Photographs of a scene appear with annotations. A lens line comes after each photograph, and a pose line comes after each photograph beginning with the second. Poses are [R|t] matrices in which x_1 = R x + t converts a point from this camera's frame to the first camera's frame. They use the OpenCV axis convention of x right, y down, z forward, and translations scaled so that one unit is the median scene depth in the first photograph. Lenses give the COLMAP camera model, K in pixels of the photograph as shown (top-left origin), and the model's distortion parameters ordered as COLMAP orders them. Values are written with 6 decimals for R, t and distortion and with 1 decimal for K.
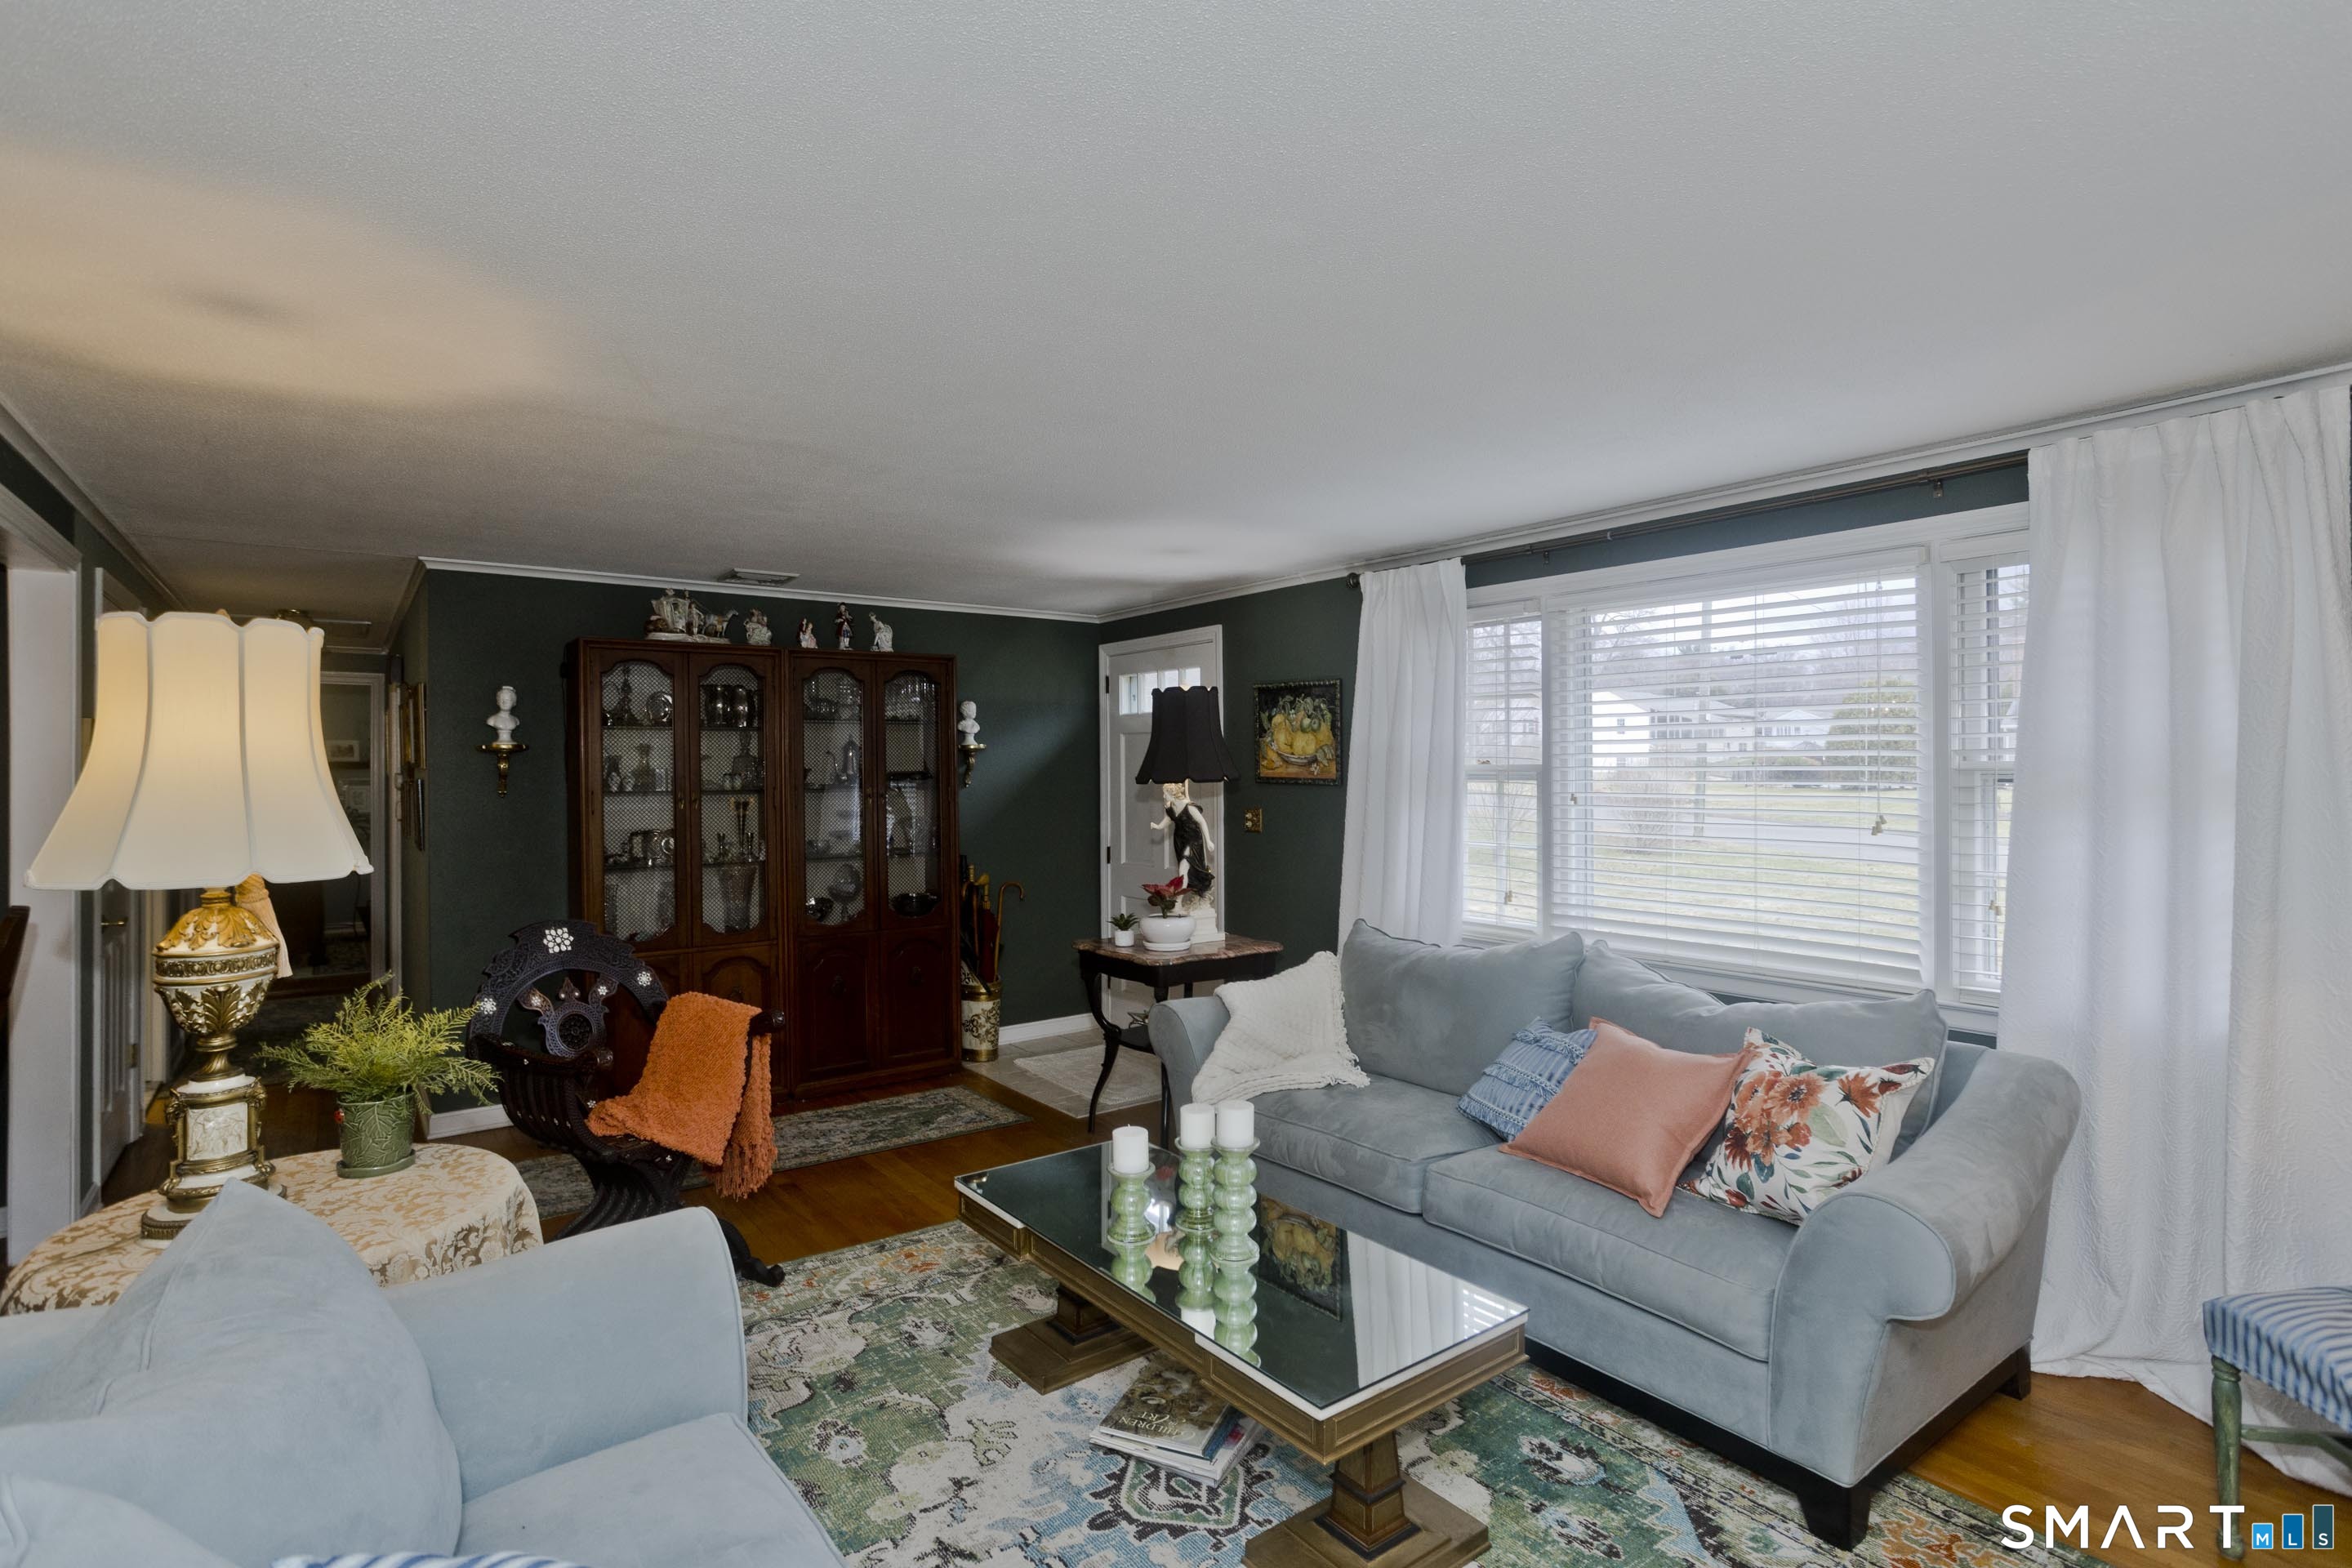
lens RADIAL K [[1160.0, 0, 1173.5], [0, 1160.0, 768.2], [0, 0, 1]] dist [-0.050924, 0.033180]
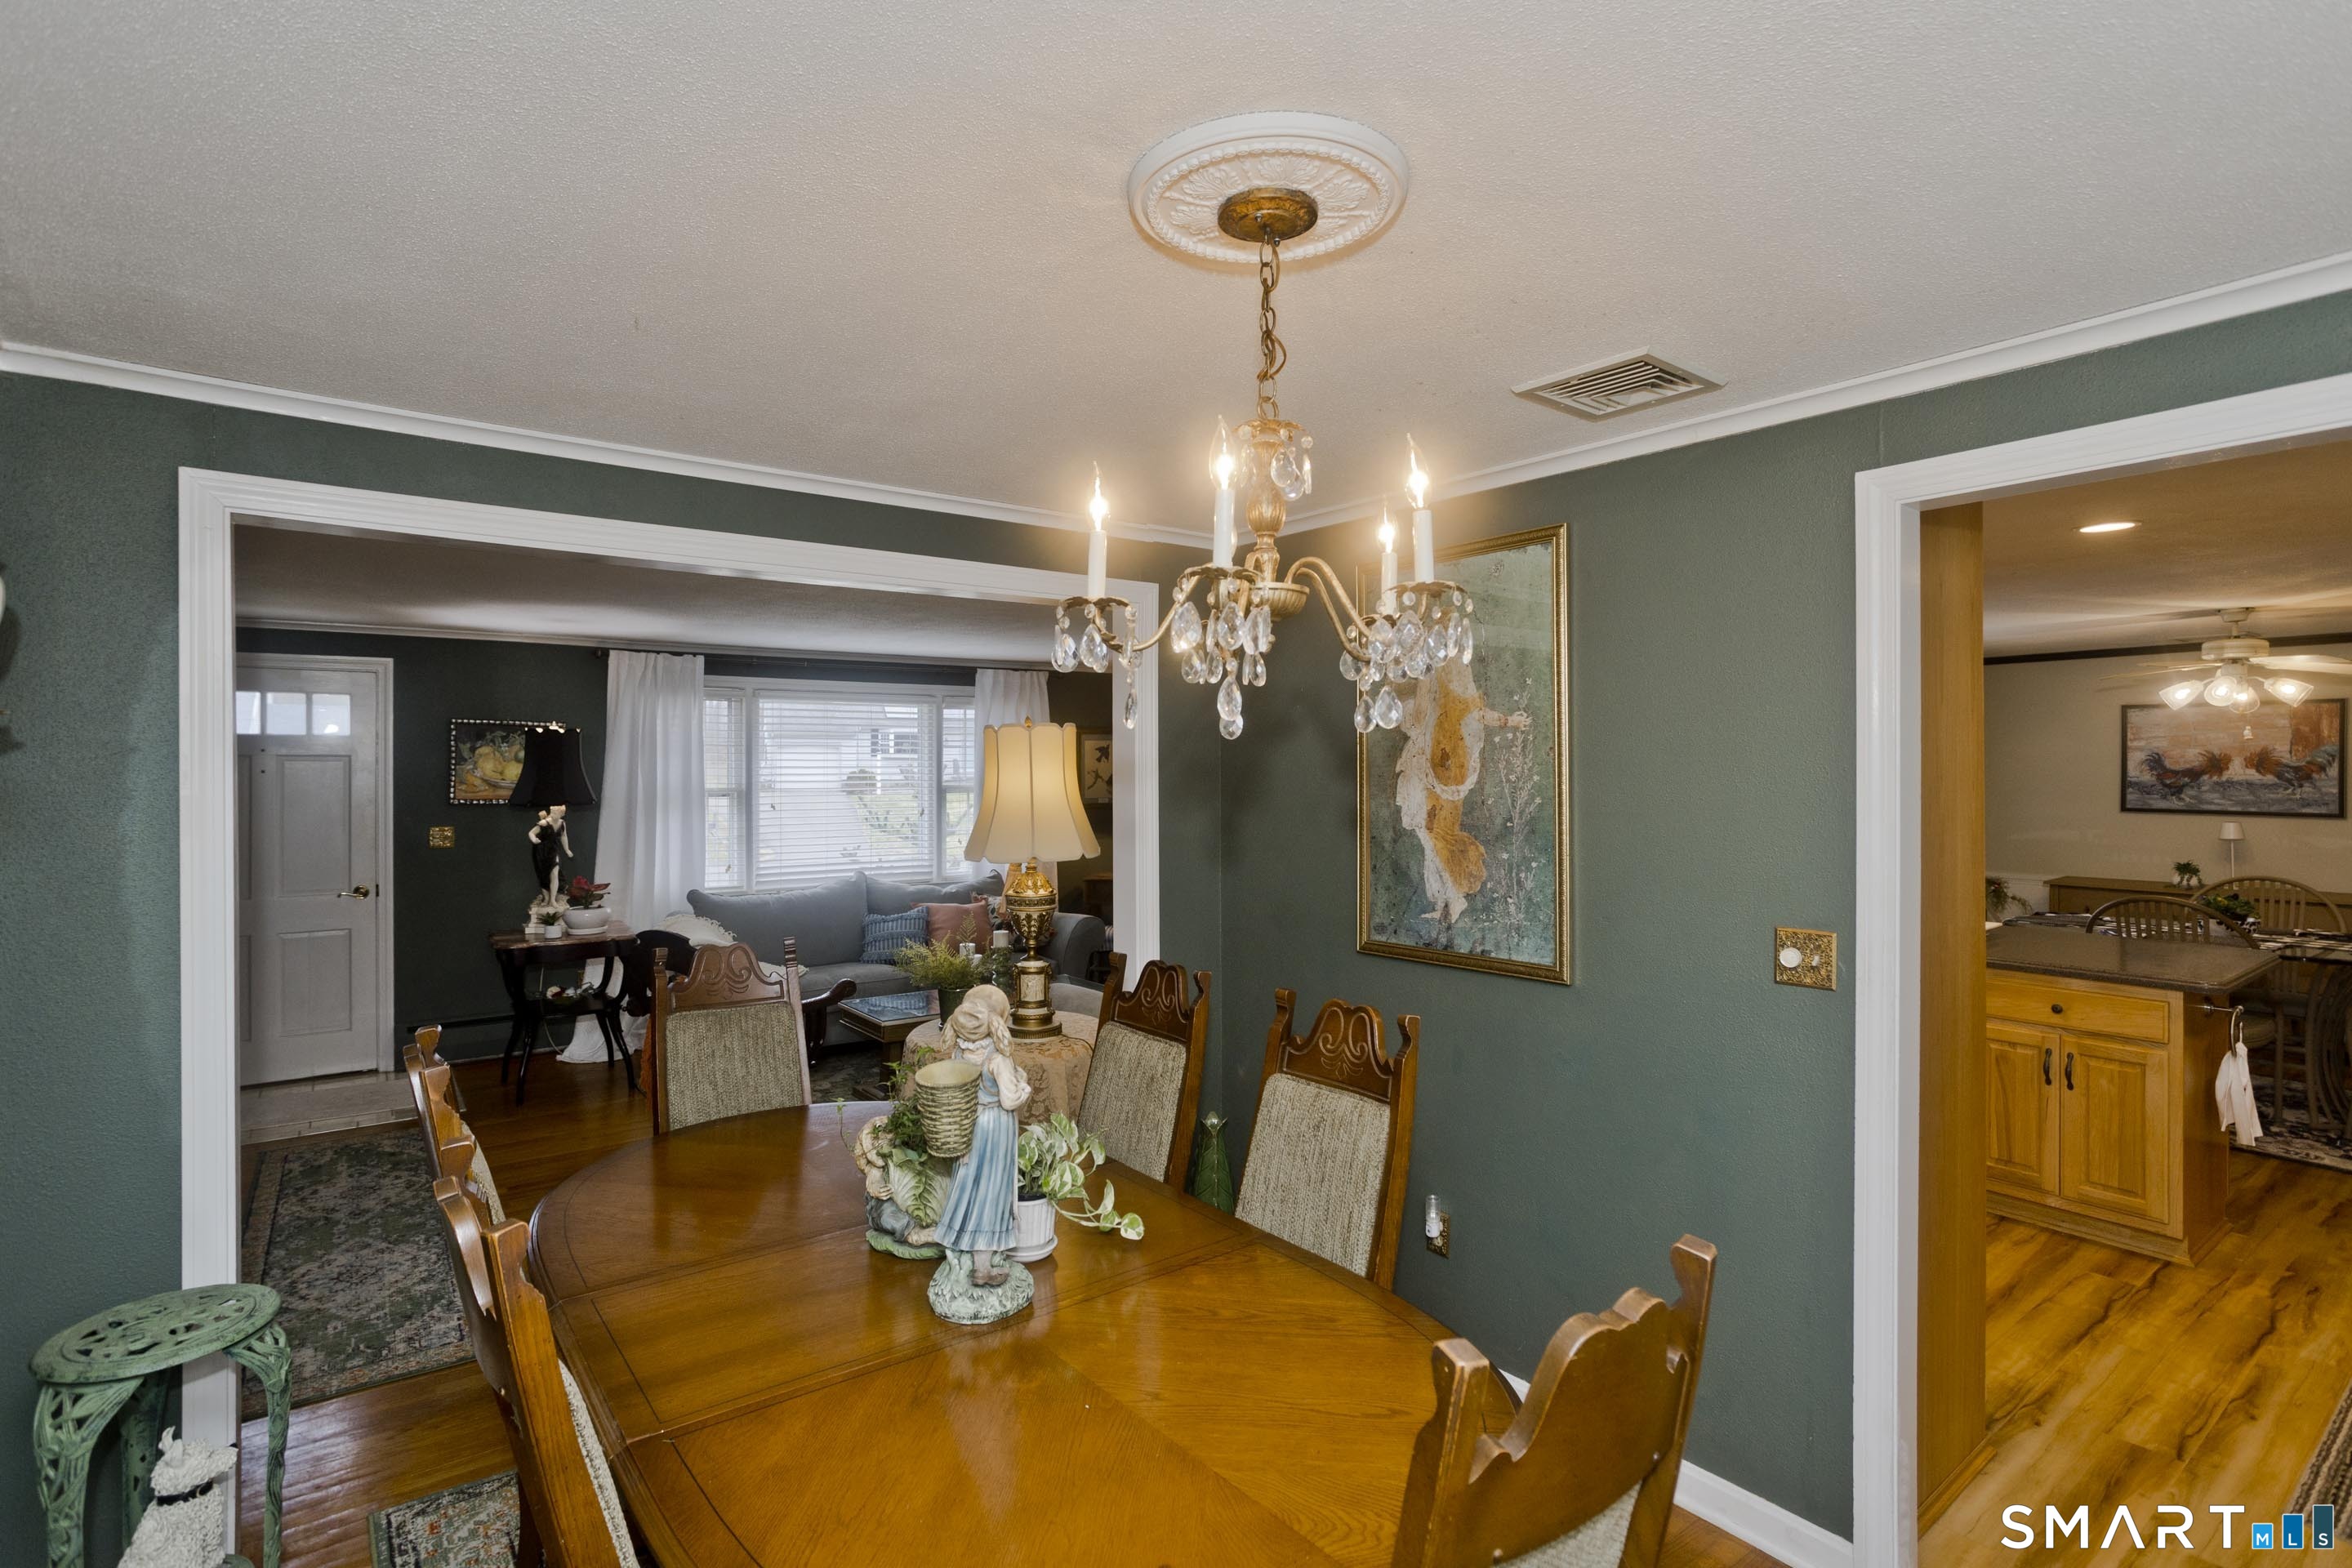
lens RADIAL K [[1130.9, 0, 1178.7], [0, 1130.9, 765.9], [0, 0, 1]] dist [-0.049854, 0.032959]
pose [[-0.012643, 0.004017, 0.999912, -1.236806], [0.004879, 0.999980, -0.003955, -0.021094], [-0.999908, 0.004829, -0.012662, 0.348699]]
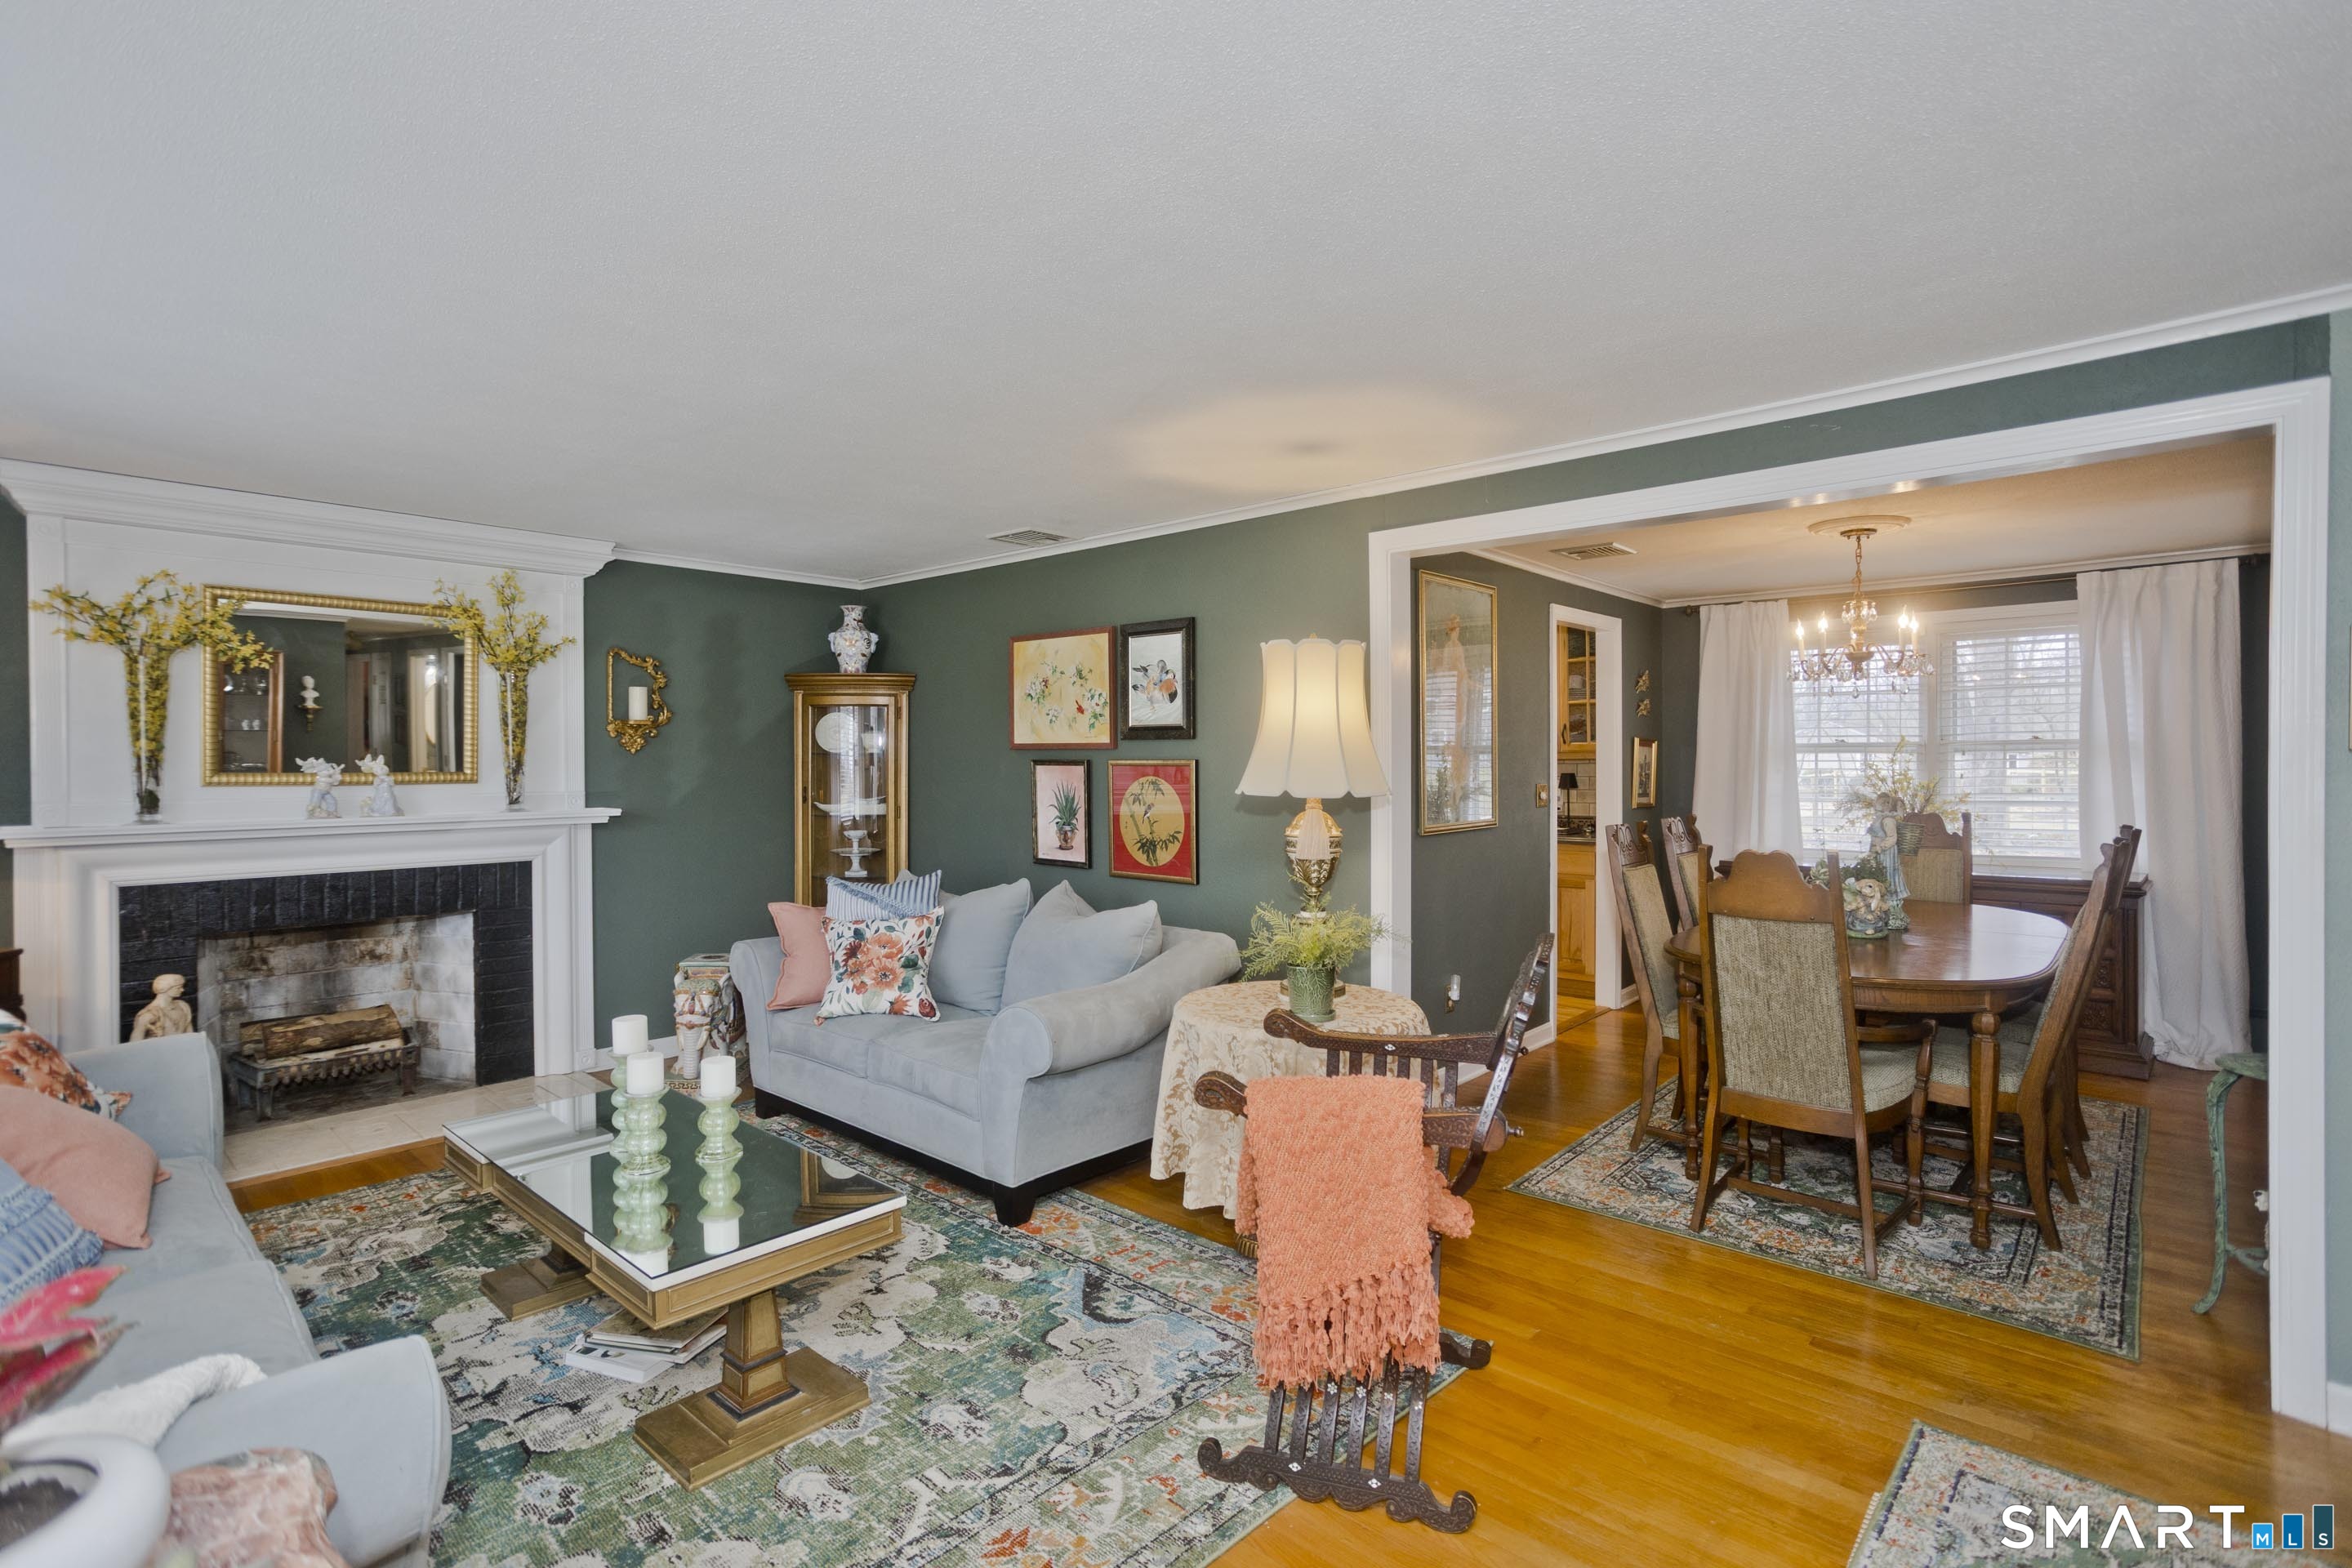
lens RADIAL K [[1160.0, 0, 1173.5], [0, 1160.0, 768.2], [0, 0, 1]] dist [-0.050924, 0.033180]
pose [[-0.984685, 0.003397, -0.174308, -0.148116], [0.002594, 0.999985, 0.004837, 0.022928], [0.174321, 0.004311, -0.984679, 1.177705]]
